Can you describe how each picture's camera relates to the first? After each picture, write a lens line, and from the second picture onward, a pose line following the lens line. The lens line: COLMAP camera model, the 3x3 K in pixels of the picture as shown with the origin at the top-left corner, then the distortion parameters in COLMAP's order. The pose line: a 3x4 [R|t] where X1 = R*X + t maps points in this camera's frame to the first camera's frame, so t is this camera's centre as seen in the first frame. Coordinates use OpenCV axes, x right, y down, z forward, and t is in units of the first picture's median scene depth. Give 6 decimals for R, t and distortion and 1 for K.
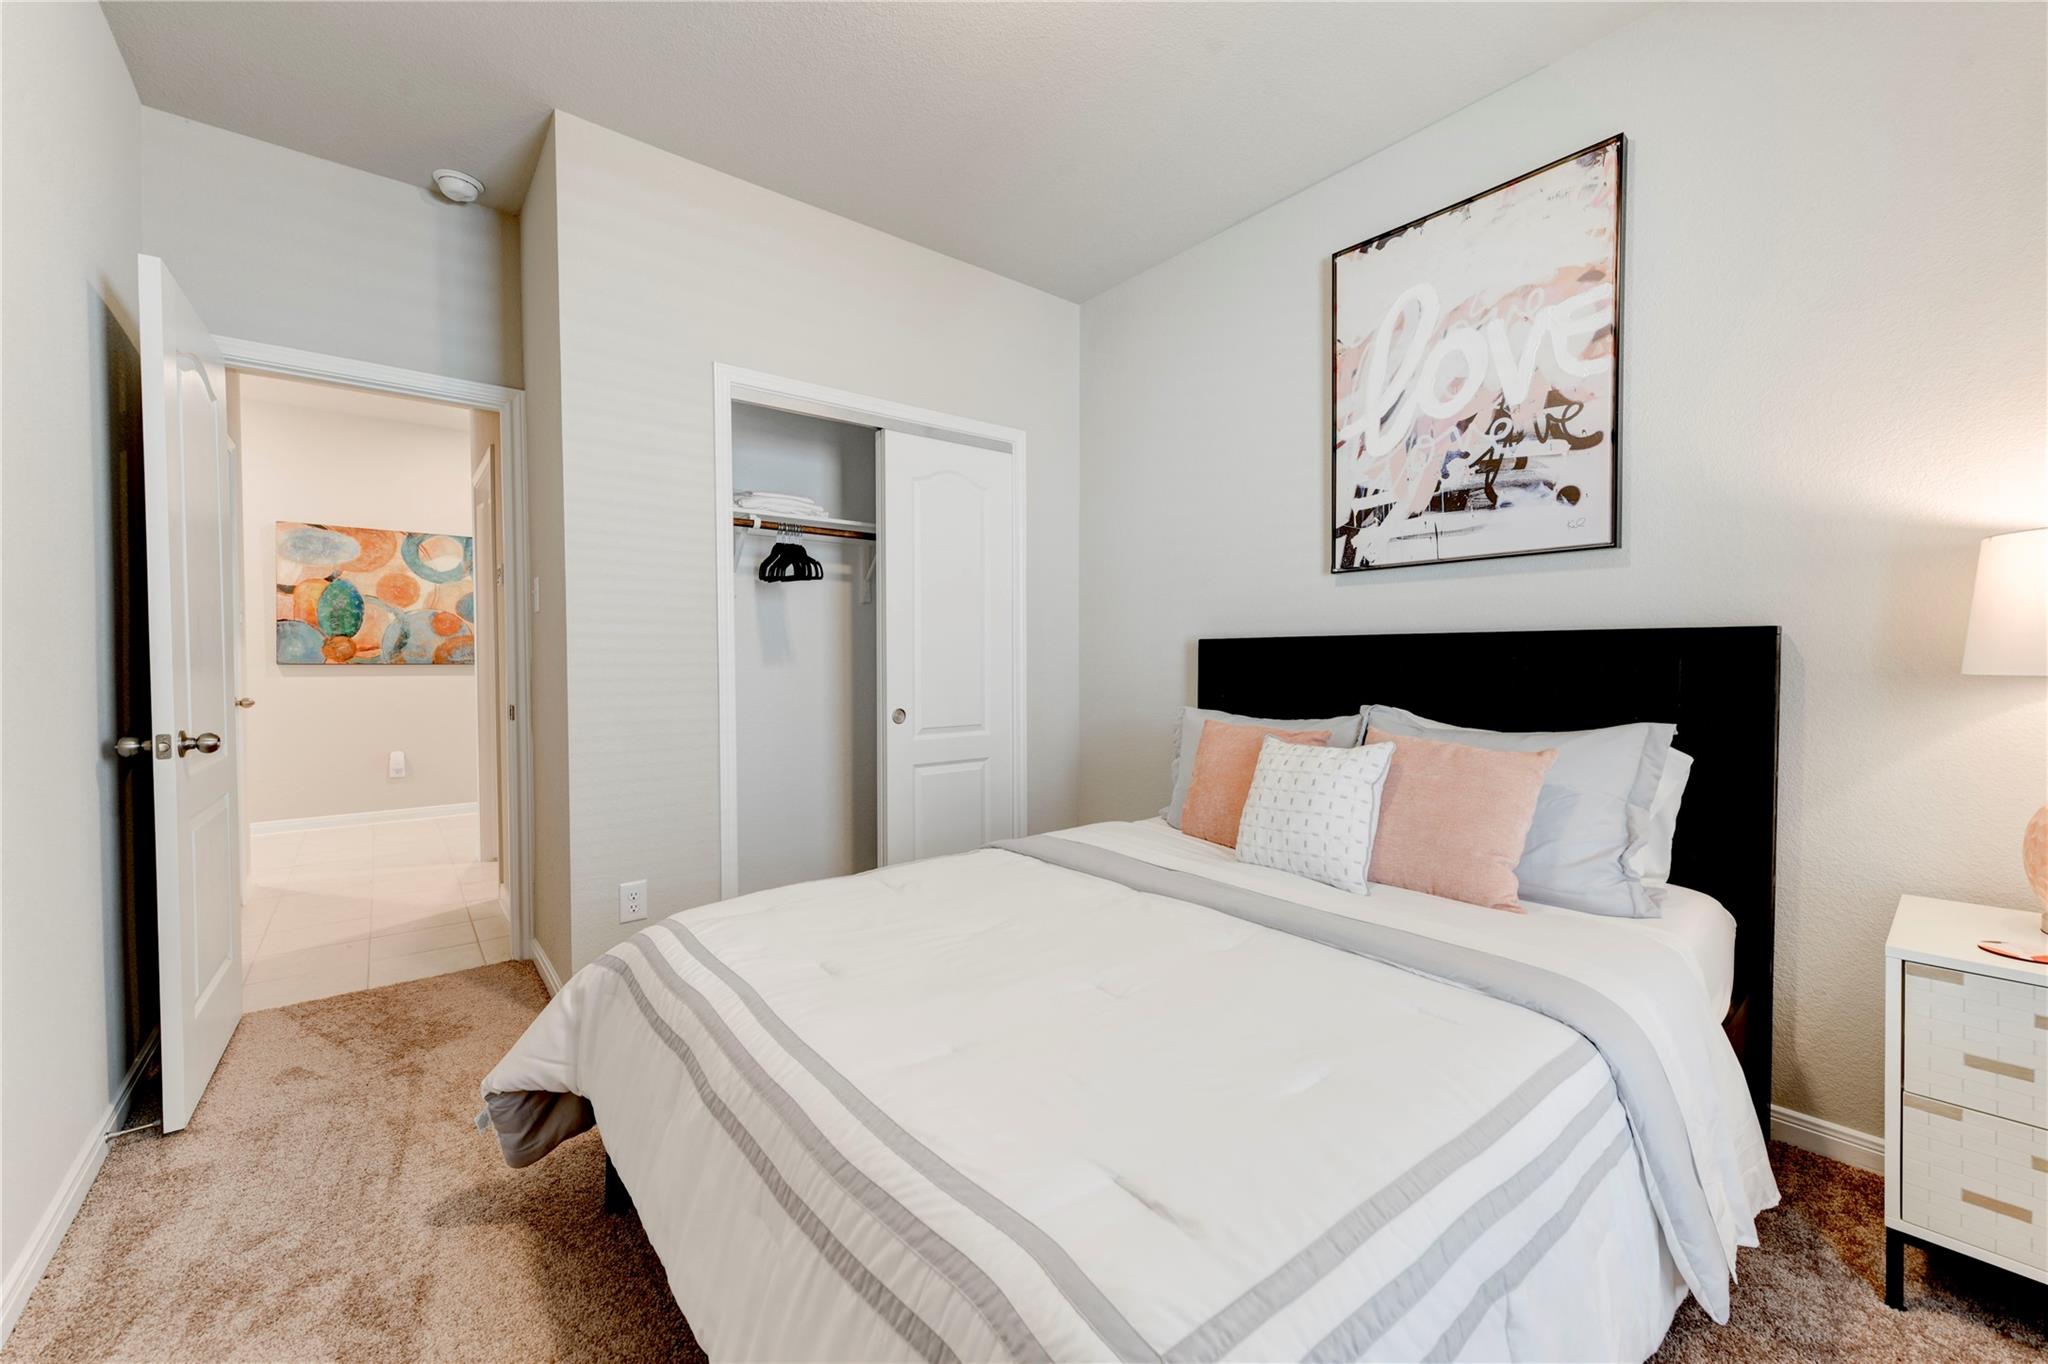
lens RADIAL K [[800.3, 0, 1032.1], [0, 800.3, 675.2], [0, 0, 1]] dist [0.008279, -0.002692]
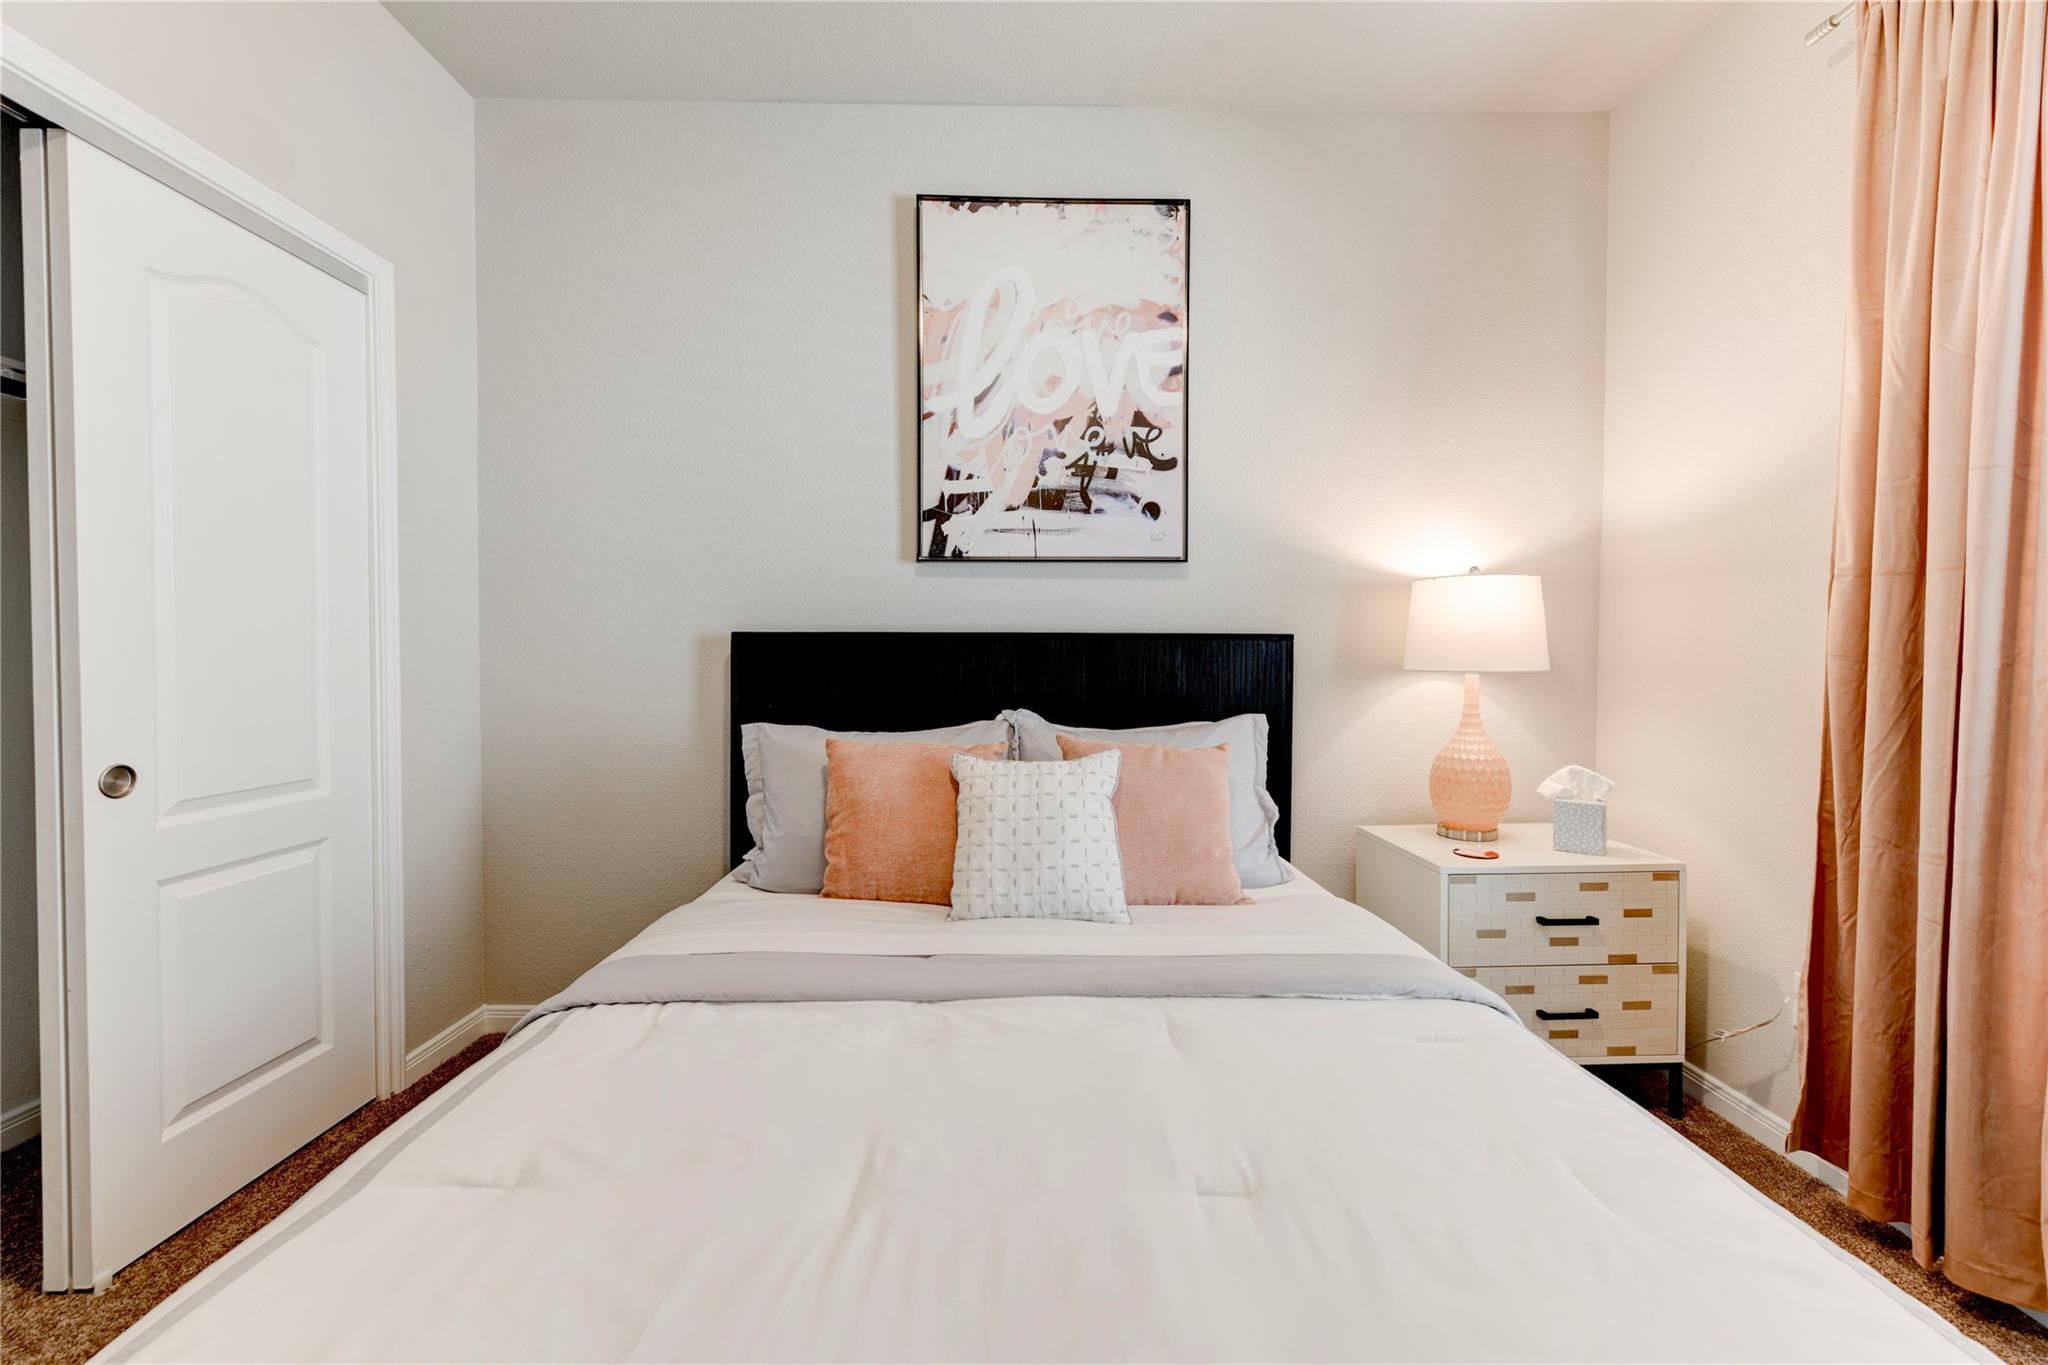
lens RADIAL K [[800.3, 0, 1032.1], [0, 800.3, 675.7], [0, 0, 1]] dist [0.008279, -0.002692]
pose [[0.620646, -0.013586, 0.783973, -0.276677], [0.013503, 0.999887, 0.006637, -0.006870], [-0.783975, 0.006466, 0.620759, 0.421239]]
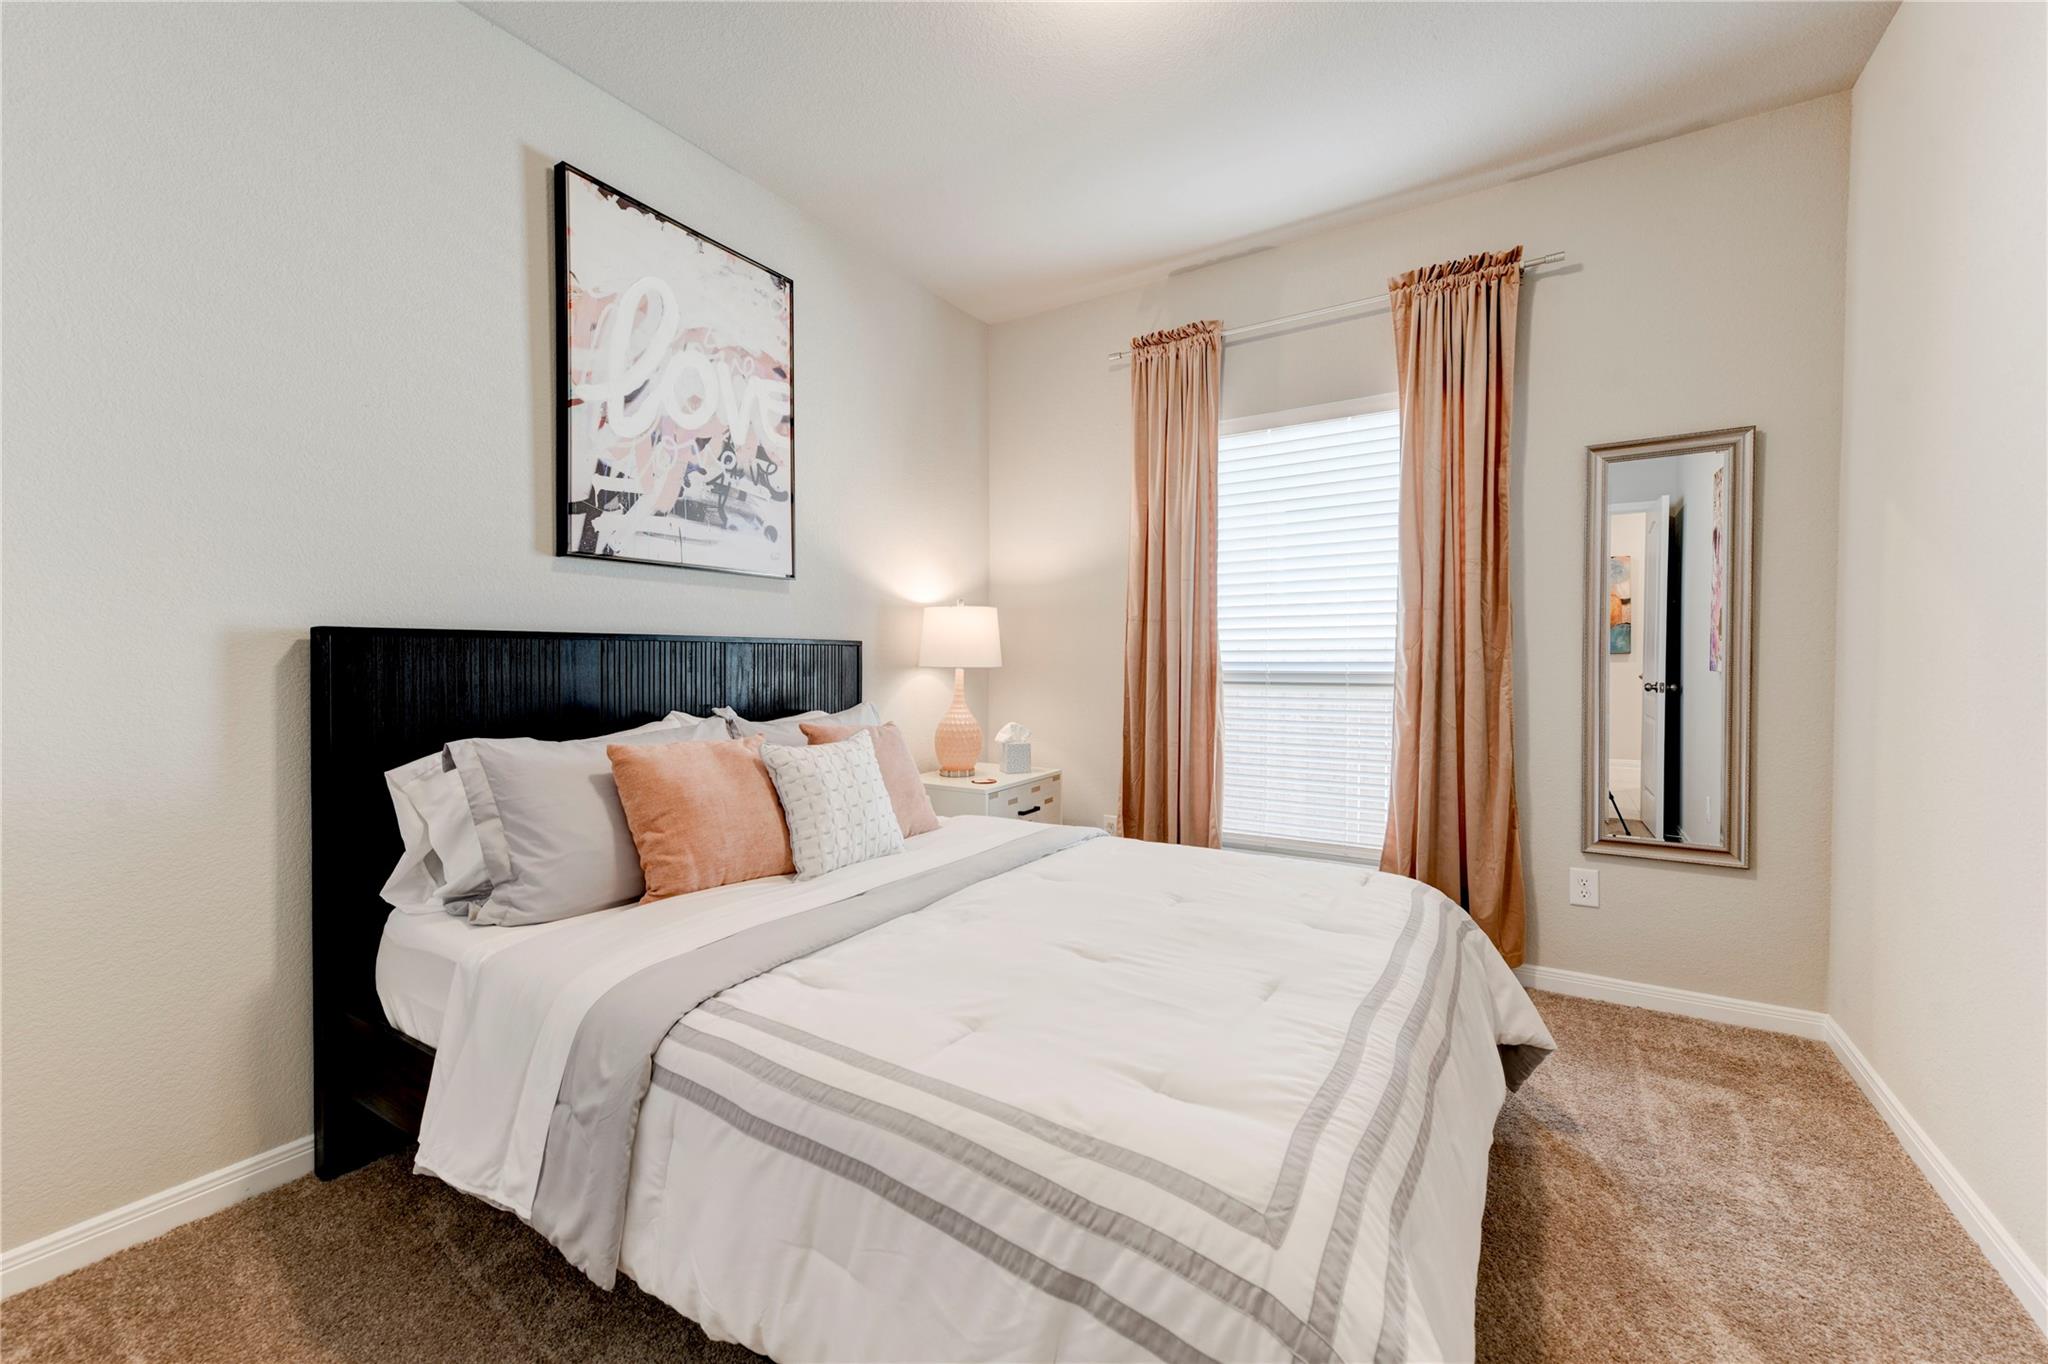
lens RADIAL K [[800.3, 0, 1032.1], [0, 800.3, 675.2], [0, 0, 1]] dist [0.008279, -0.002692]
pose [[-0.318012, -0.017553, 0.947924, -0.642394], [0.021706, 0.999432, 0.025789, -0.019581], [-0.947838, 0.028777, -0.317450, 0.953875]]
